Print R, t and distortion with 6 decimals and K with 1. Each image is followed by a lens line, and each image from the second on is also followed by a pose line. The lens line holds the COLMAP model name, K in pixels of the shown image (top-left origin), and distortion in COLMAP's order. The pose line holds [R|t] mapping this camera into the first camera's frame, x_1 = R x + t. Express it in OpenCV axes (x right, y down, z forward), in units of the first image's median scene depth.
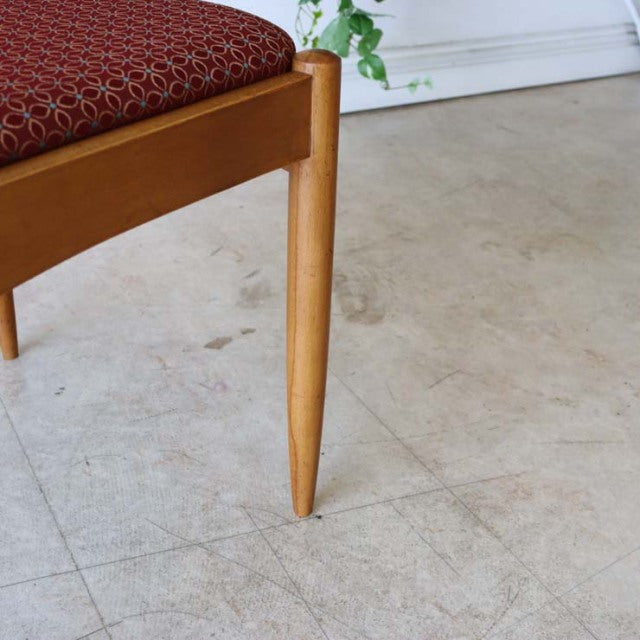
lens RADIAL K [[910.4, 0, 320.1], [0, 910.4, 317.4], [0, 0, 1]] dist [-0.101865, 0.000000]
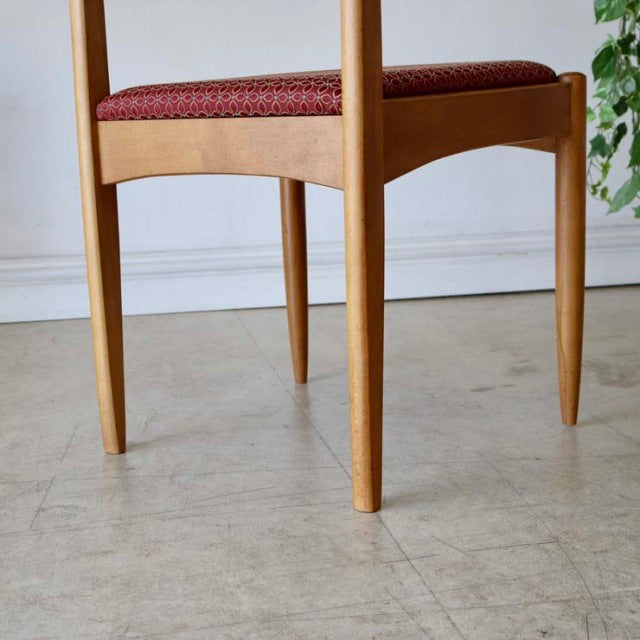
lens RADIAL K [[1206.3, 0, 329.0], [0, 1206.3, 299.5], [0, 0, 1]] dist [0.053209, 0.000000]
pose [[0.949308, 0.002986, -0.314333, 0.157349], [-0.113376, 0.935904, -0.333511, 0.384264], [0.293190, 0.352242, 0.888800, -0.391150]]
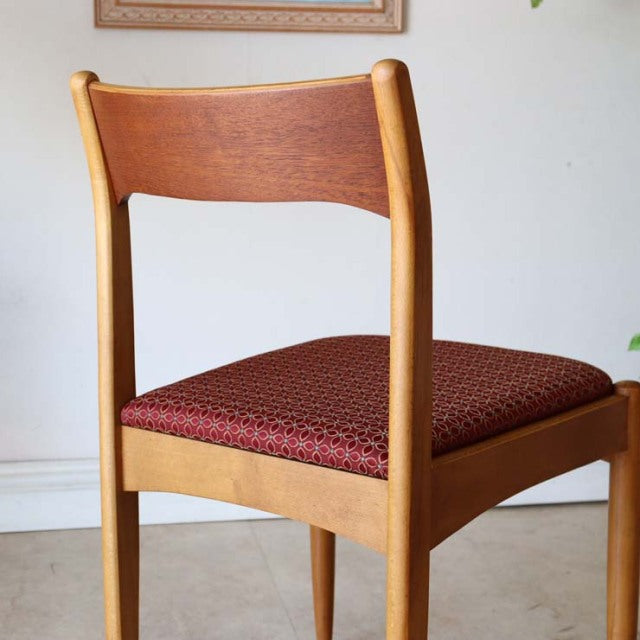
lens RADIAL K [[1346.4, 0, 319.6], [0, 1346.4, 319.0], [0, 0, 1]] dist [0.115595, 0.000000]
pose [[0.945242, 0.022251, -0.325611, 0.144757], [-0.143041, 0.924993, -0.352033, 0.198048], [0.293355, 0.379332, 0.877525, -0.520521]]
